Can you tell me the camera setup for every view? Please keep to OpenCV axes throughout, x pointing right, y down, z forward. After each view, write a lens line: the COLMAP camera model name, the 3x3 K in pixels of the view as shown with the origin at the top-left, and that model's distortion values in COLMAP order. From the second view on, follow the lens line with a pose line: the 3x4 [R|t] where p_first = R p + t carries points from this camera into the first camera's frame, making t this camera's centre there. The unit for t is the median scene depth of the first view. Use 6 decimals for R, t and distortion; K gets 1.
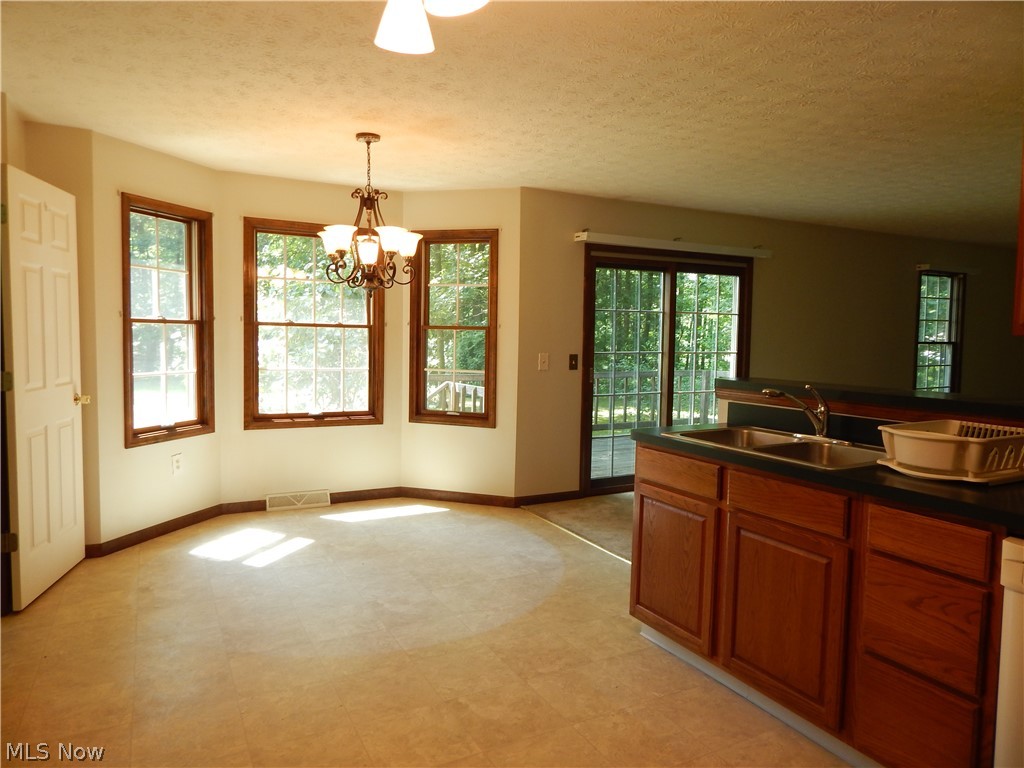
lens RADIAL K [[666.4, 0, 512.0], [0, 666.4, 384.0], [0, 0, 1]] dist [0.005386, 0.002226]
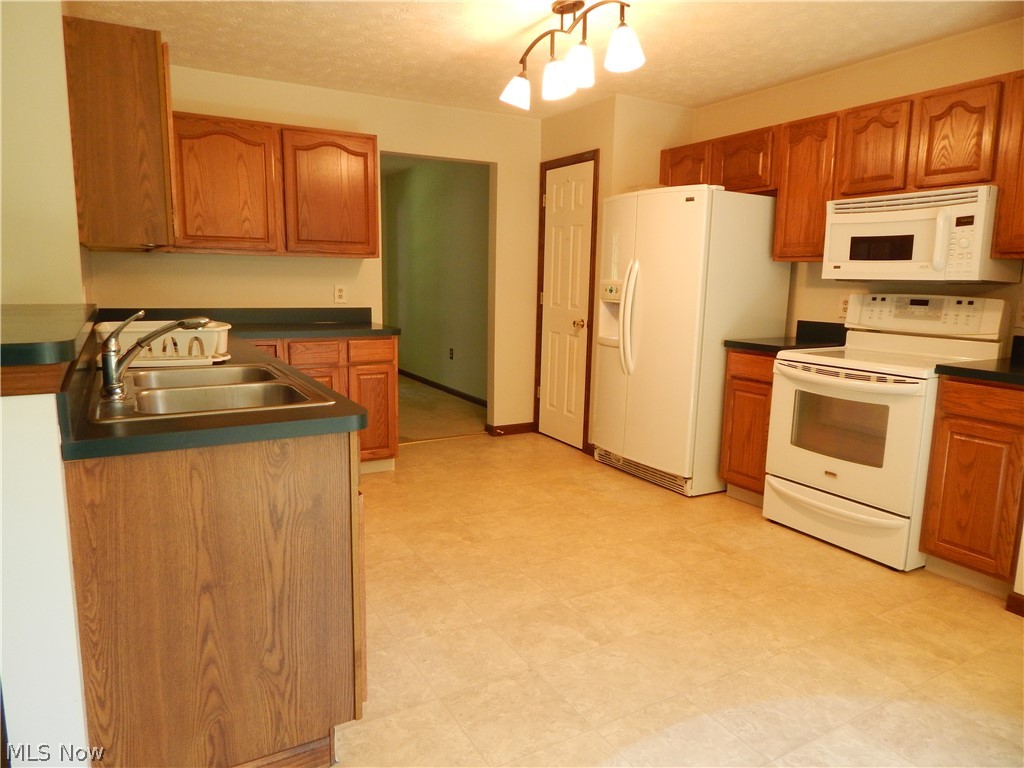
lens RADIAL K [[662.1, 0, 512.0], [0, 662.1, 384.0], [0, 0, 1]] dist [0.003292, -0.037917]
pose [[-0.998881, -0.031648, -0.035159, 0.084879], [-0.038853, 0.972856, 0.228126, -0.096180], [0.026985, 0.229237, -0.972997, 1.754075]]
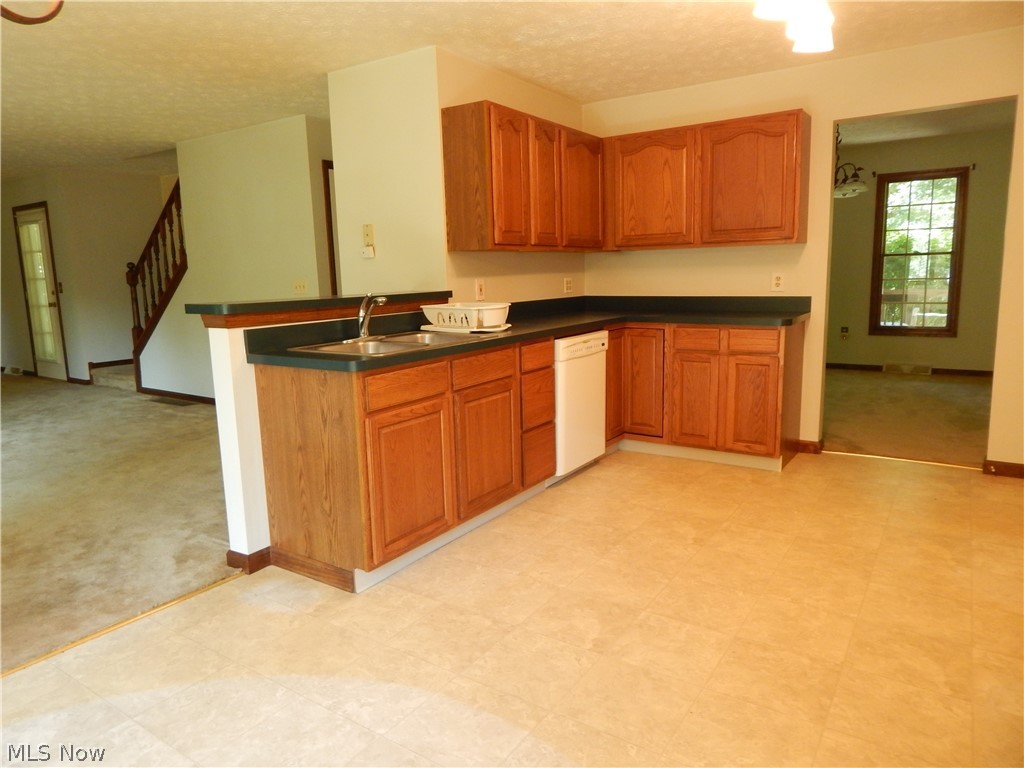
lens RADIAL K [[666.4, 0, 512.0], [0, 666.4, 384.0], [0, 0, 1]] dist [0.005386, 0.002226]
pose [[-0.465309, -0.152982, 0.871828, -0.731230], [0.078394, 0.973958, 0.212744, -0.072510], [-0.881670, 0.167338, -0.441199, 1.369695]]
